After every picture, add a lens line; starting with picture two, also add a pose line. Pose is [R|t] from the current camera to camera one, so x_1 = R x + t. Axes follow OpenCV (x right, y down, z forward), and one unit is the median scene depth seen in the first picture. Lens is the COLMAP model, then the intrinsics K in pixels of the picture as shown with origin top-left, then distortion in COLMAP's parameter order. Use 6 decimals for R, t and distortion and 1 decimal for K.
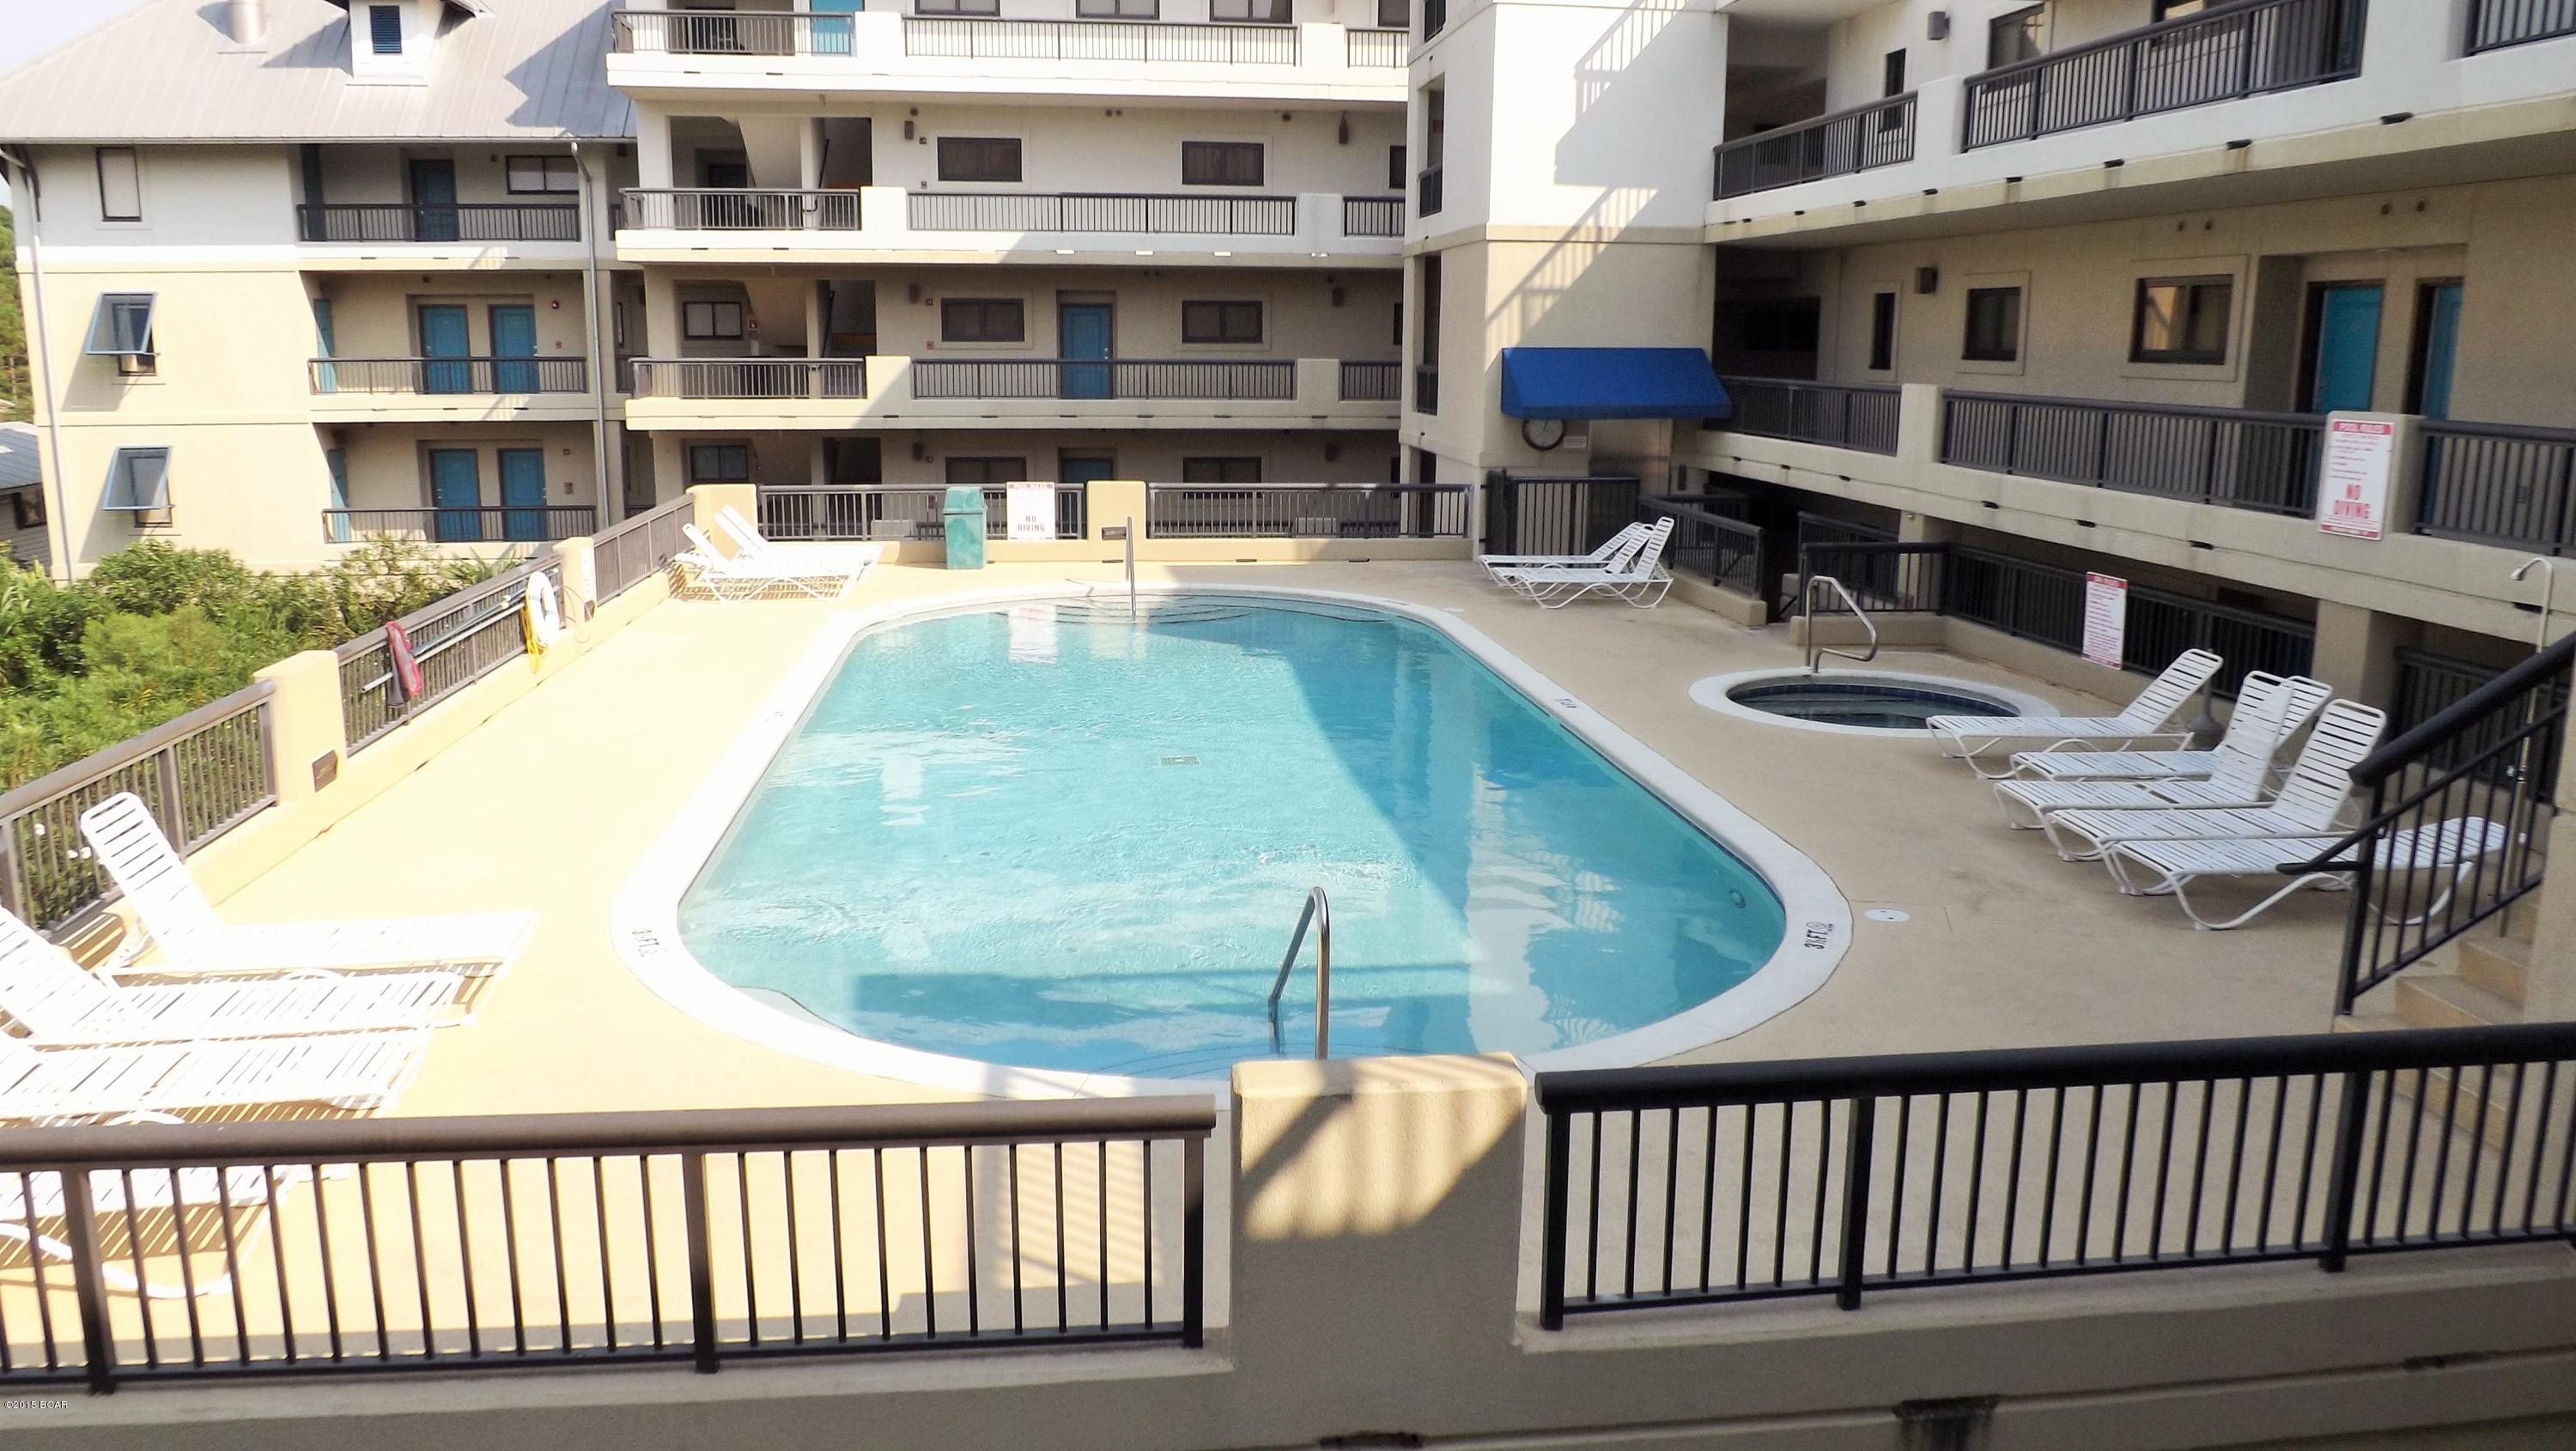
lens RADIAL K [[1886.1, 0, 1286.9], [0, 1886.1, 726.3], [0, 0, 1]] dist [-0.066473, 0.031286]
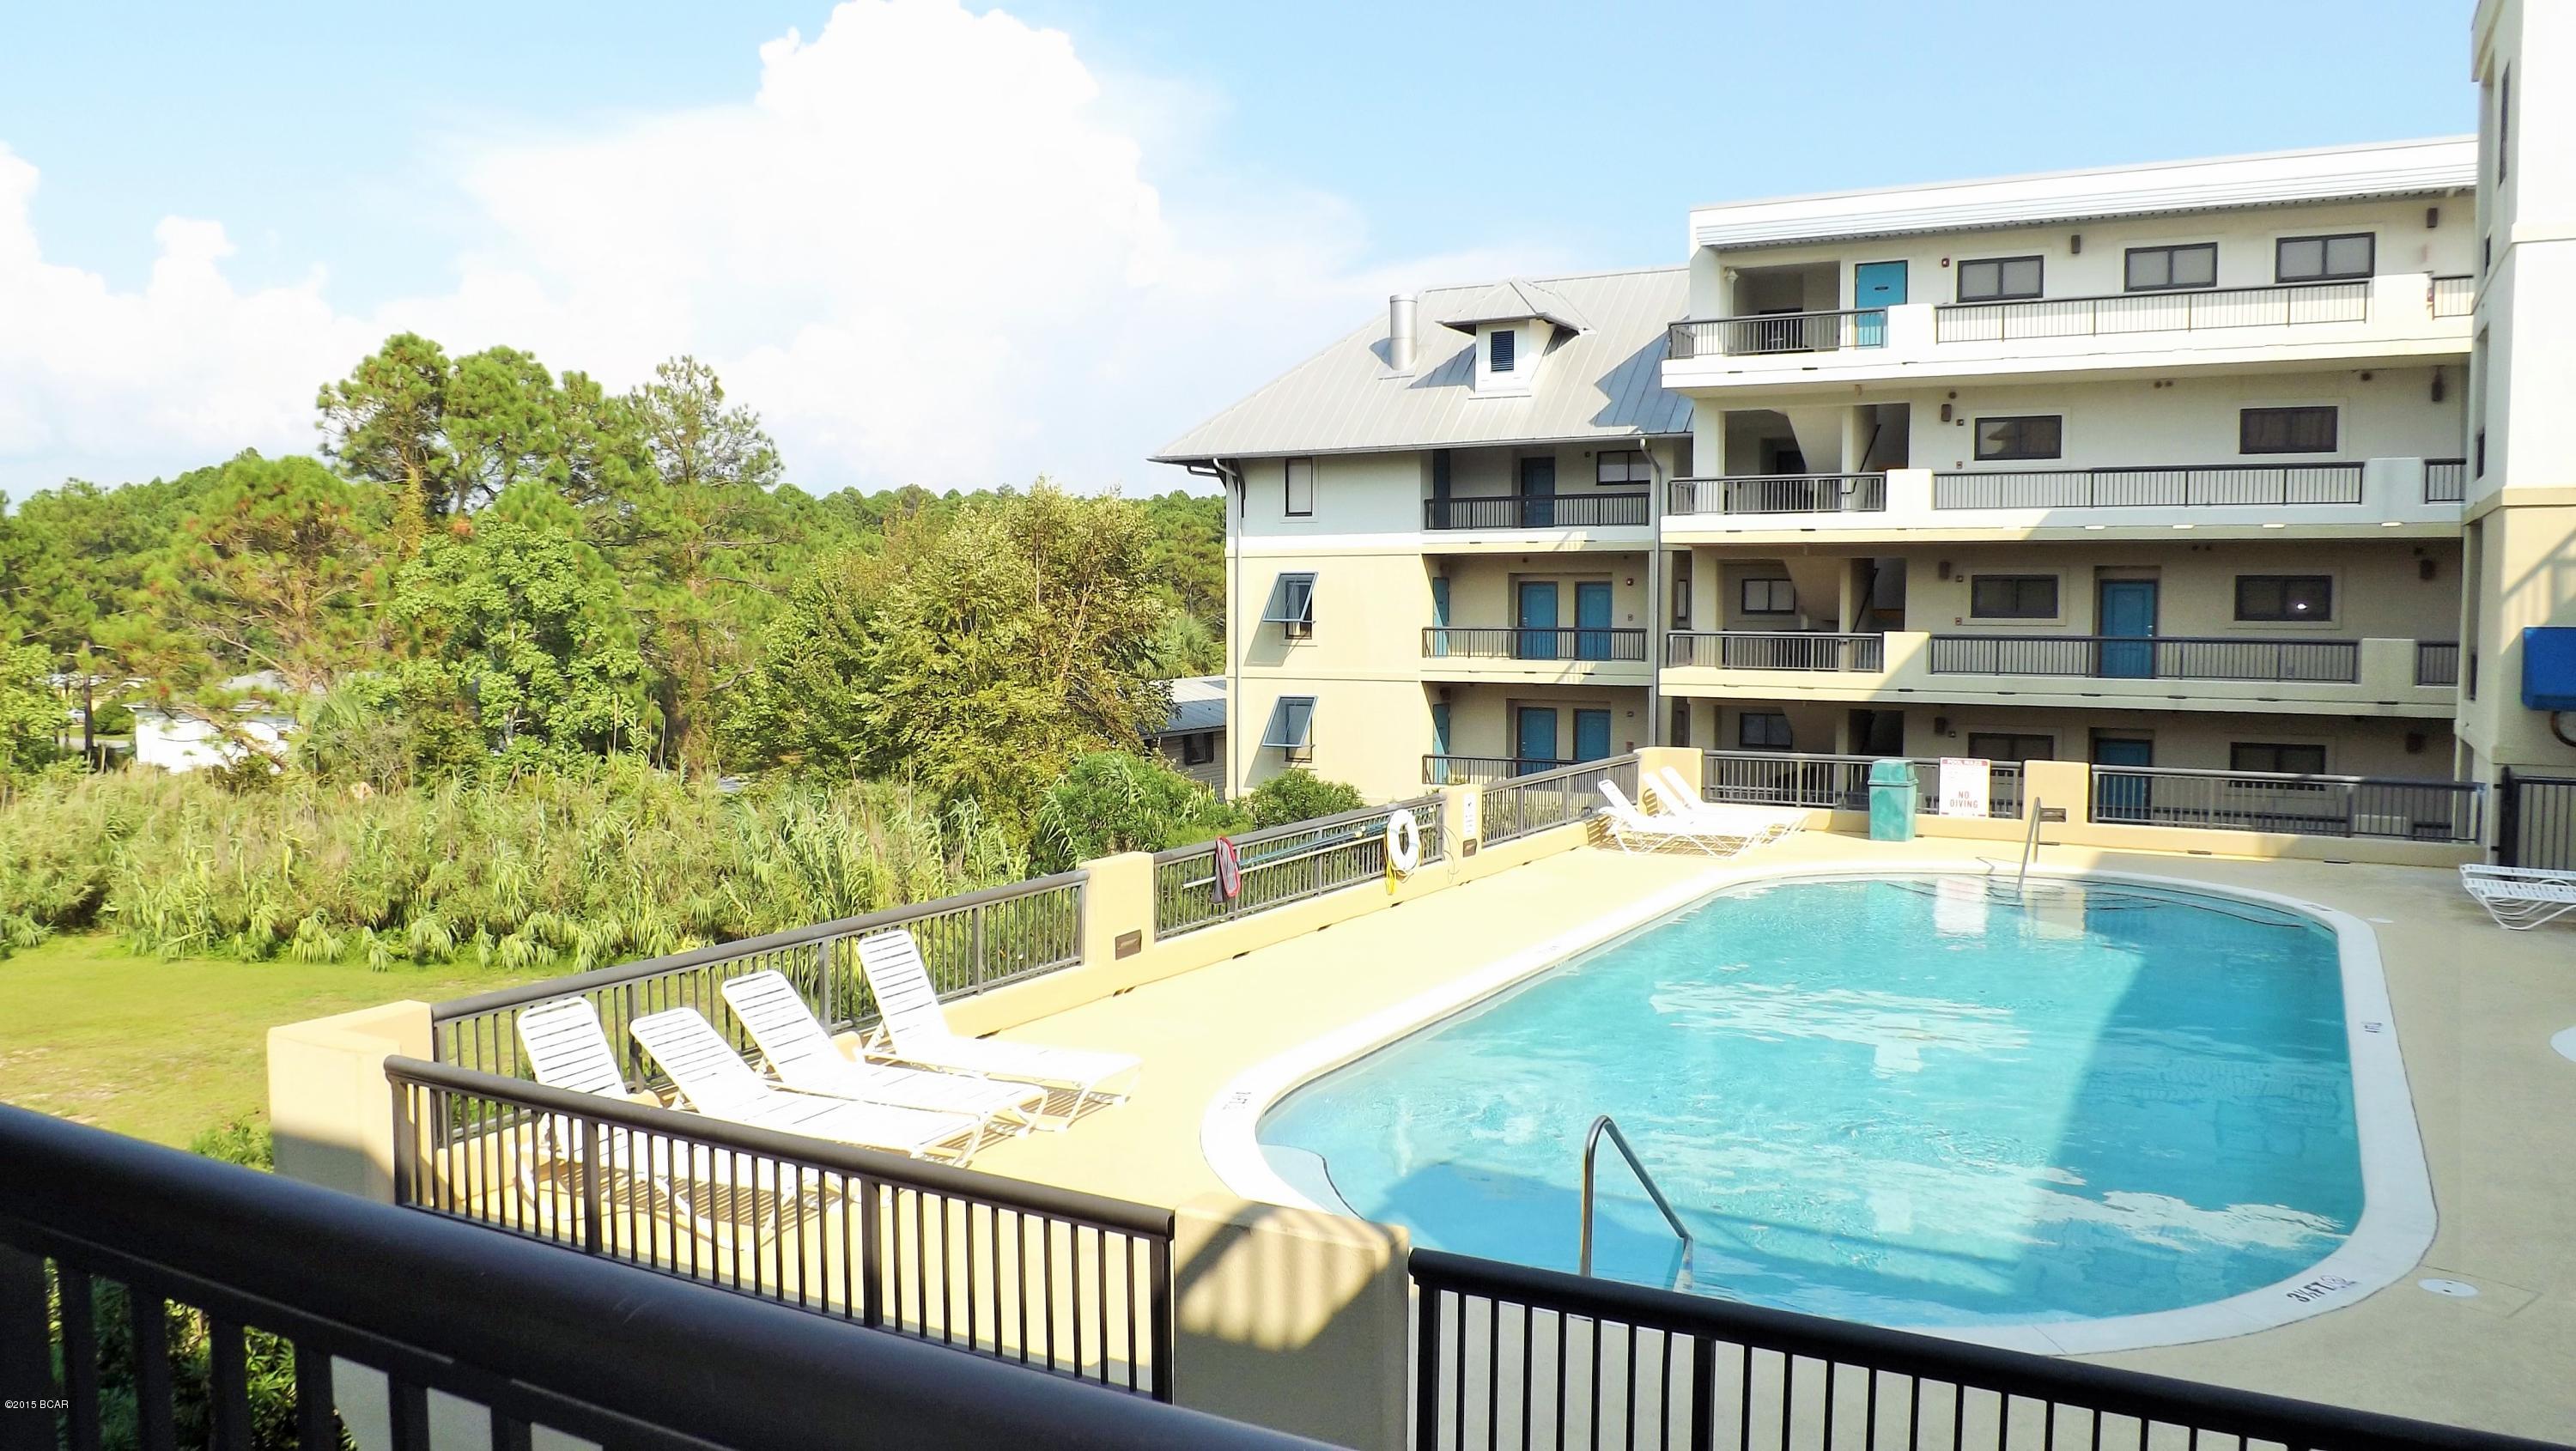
lens RADIAL K [[1883.7, 0, 1288.0], [0, 1883.7, 725.5], [0, 0, 1]] dist [-0.039661, 0.006270]
pose [[0.812182, 0.033326, -0.582452, 0.105958], [-0.116384, 0.987555, -0.105784, -0.000225], [0.571678, 0.153704, 0.805953, -0.003997]]
